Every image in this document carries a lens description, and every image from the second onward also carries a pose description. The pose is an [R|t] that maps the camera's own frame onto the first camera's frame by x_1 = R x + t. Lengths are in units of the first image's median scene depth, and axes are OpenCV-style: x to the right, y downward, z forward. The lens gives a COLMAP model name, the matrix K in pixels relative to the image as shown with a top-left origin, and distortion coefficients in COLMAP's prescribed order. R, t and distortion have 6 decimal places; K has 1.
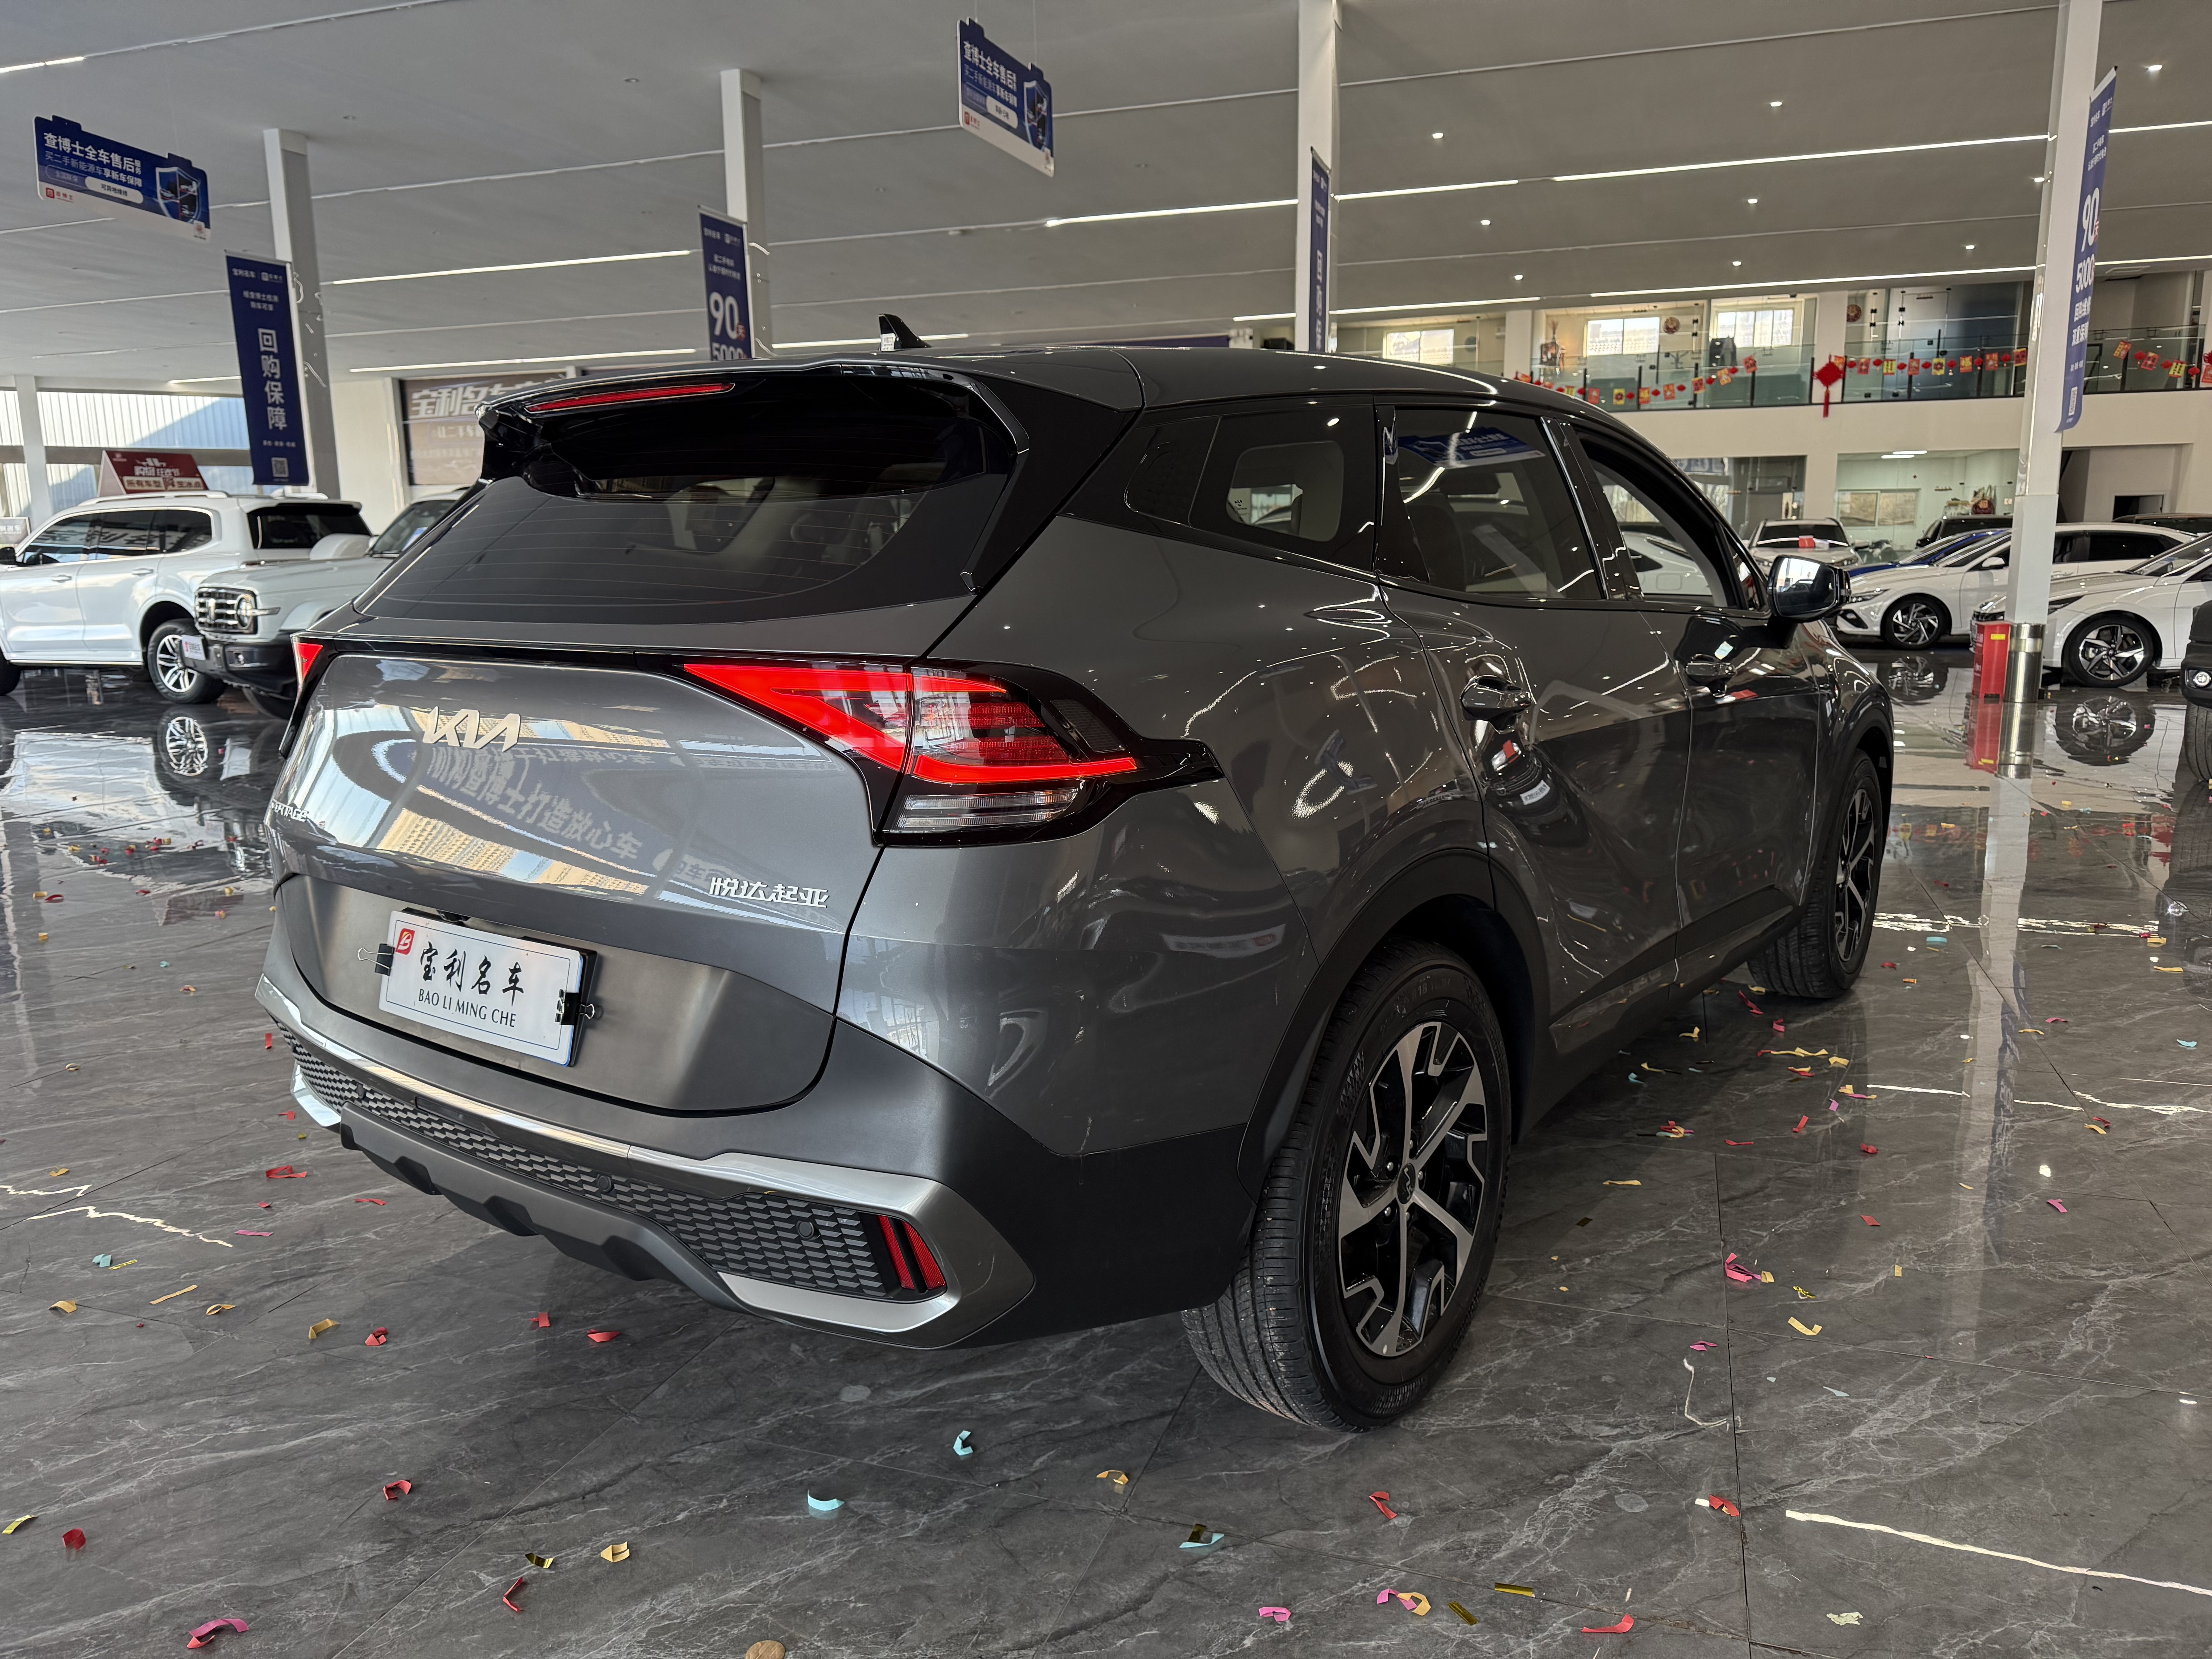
lens RADIAL K [[1579.5, 0, 1119.4], [0, 1579.5, 821.7], [0, 0, 1]] dist [0.016546, -0.013619]
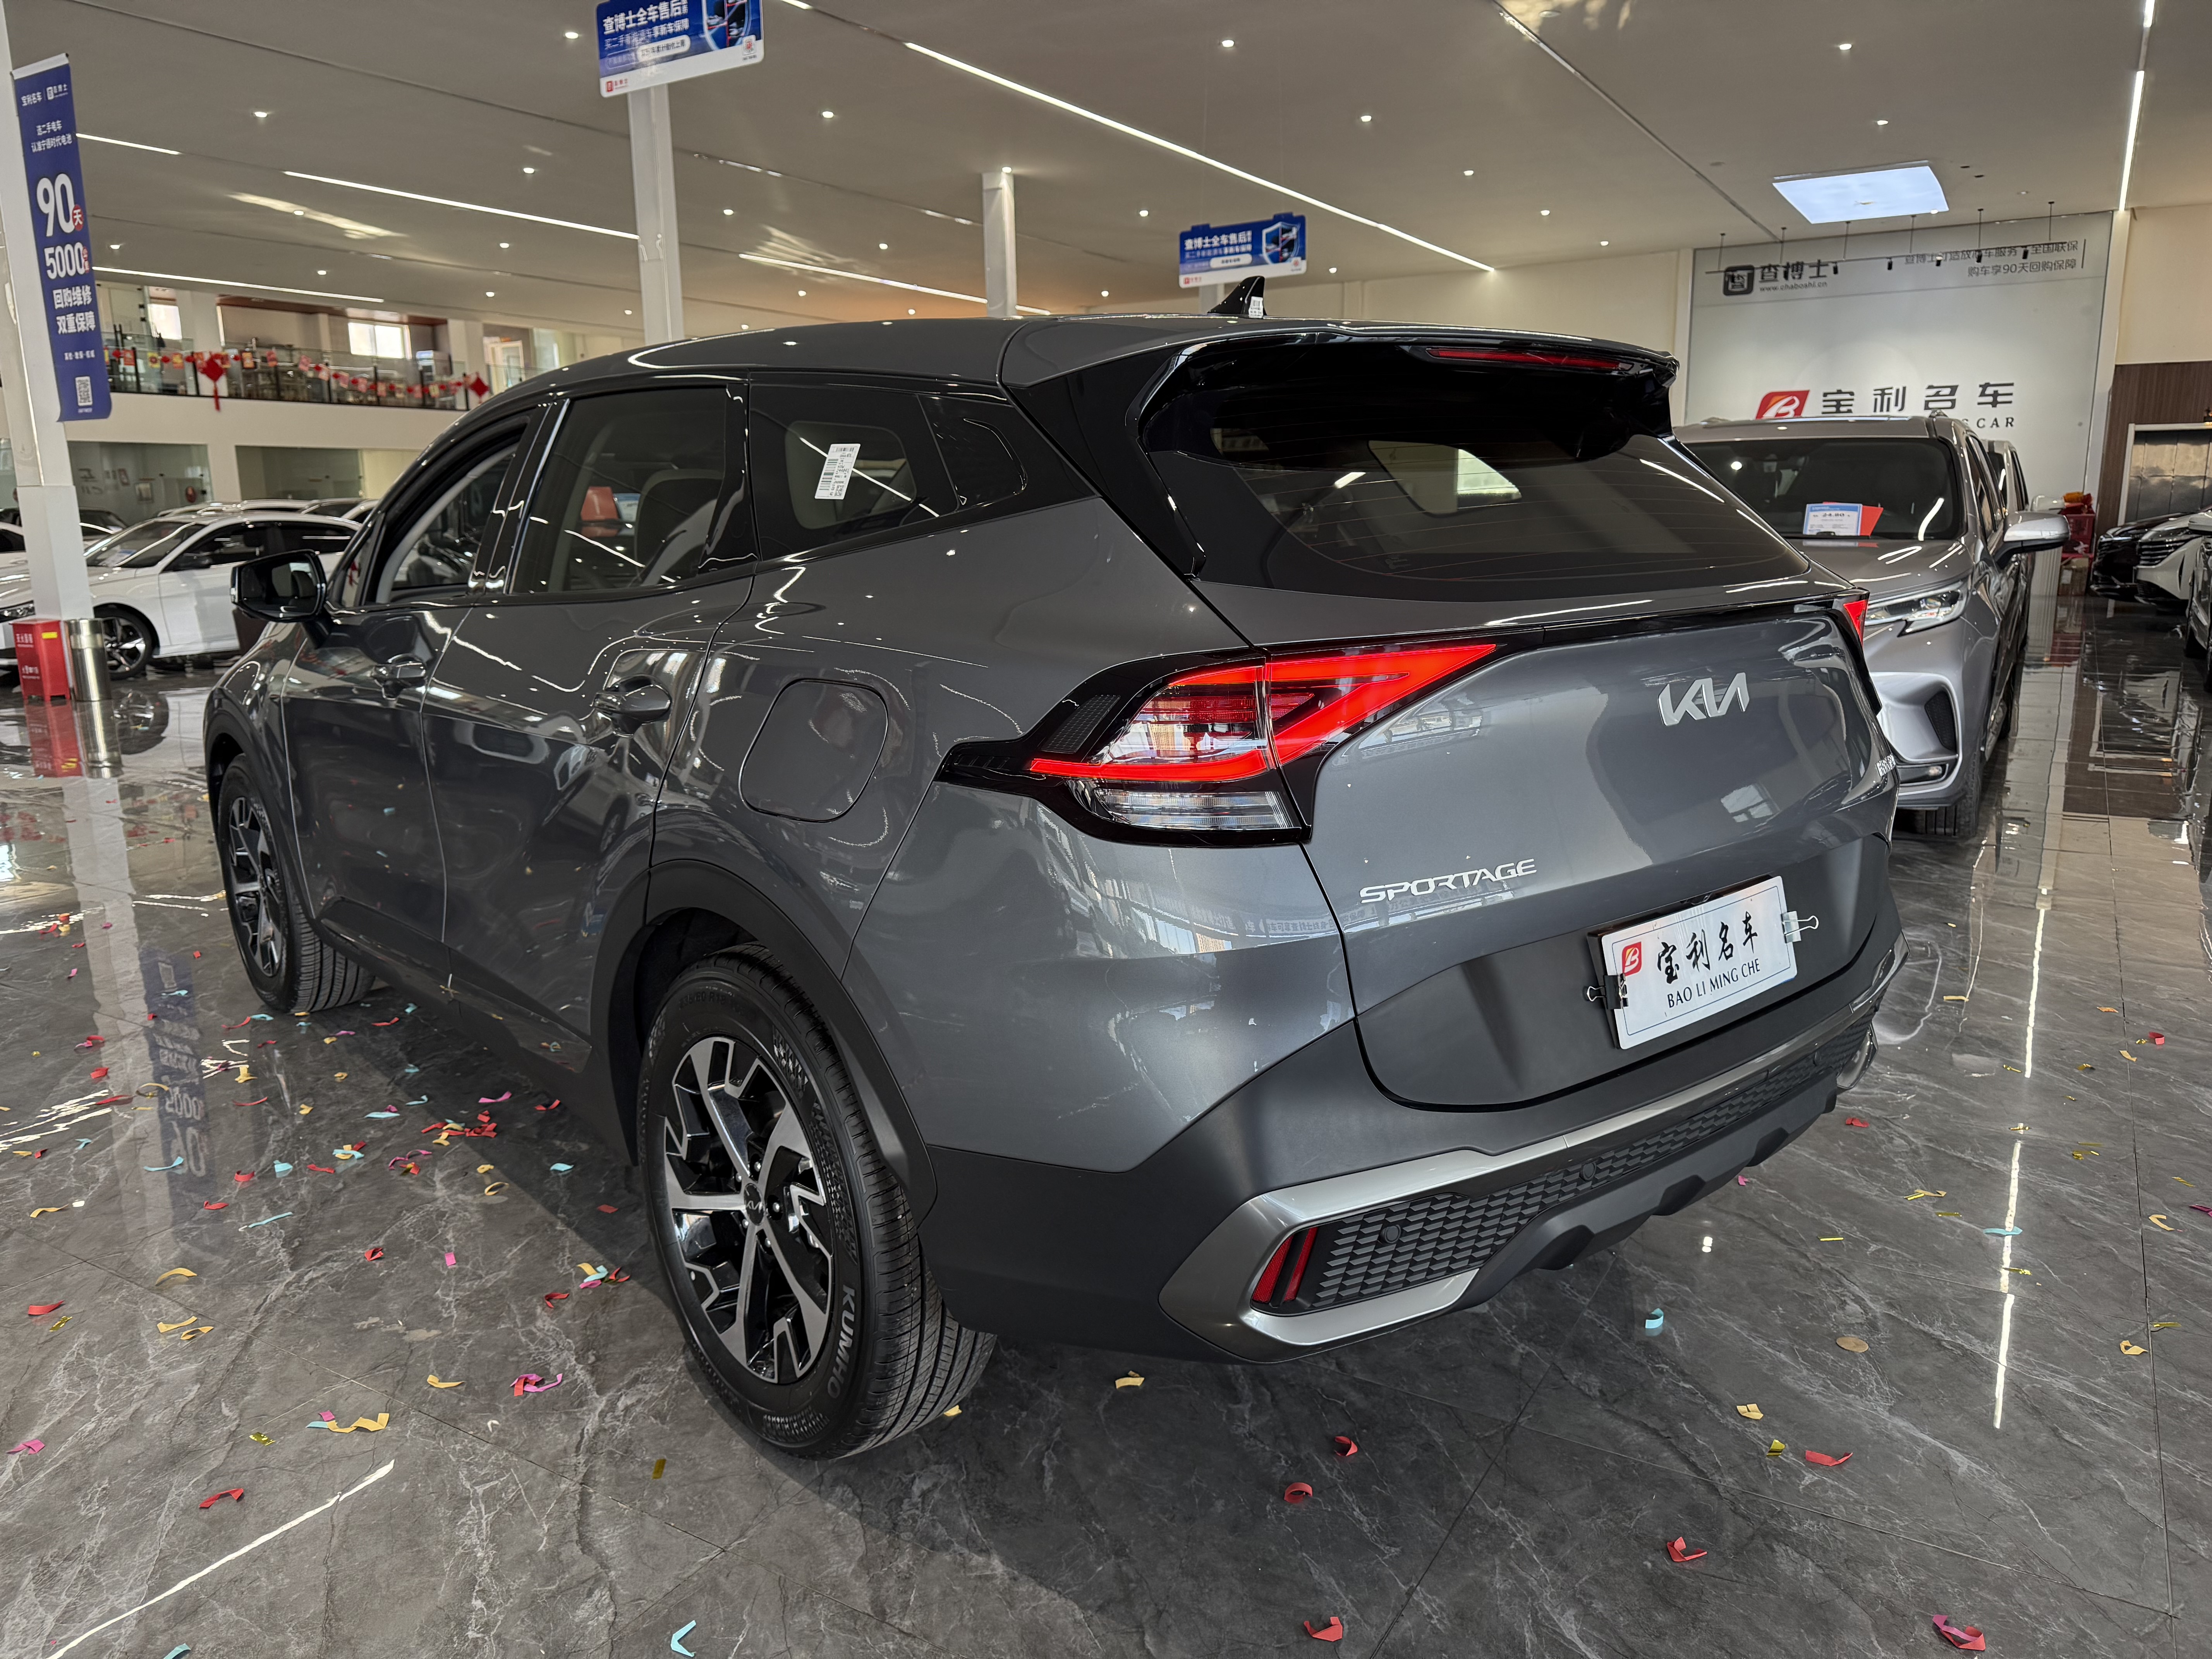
lens RADIAL K [[1579.5, 0, 1091.5], [0, 1579.5, 820.0], [0, 0, 1]] dist [0.016546, -0.013619]
pose [[0.222860, -0.187747, 0.956601, -1.304488], [0.187691, 0.971184, 0.146882, -0.181046], [-0.956611, 0.146812, 0.251676, 1.020057]]
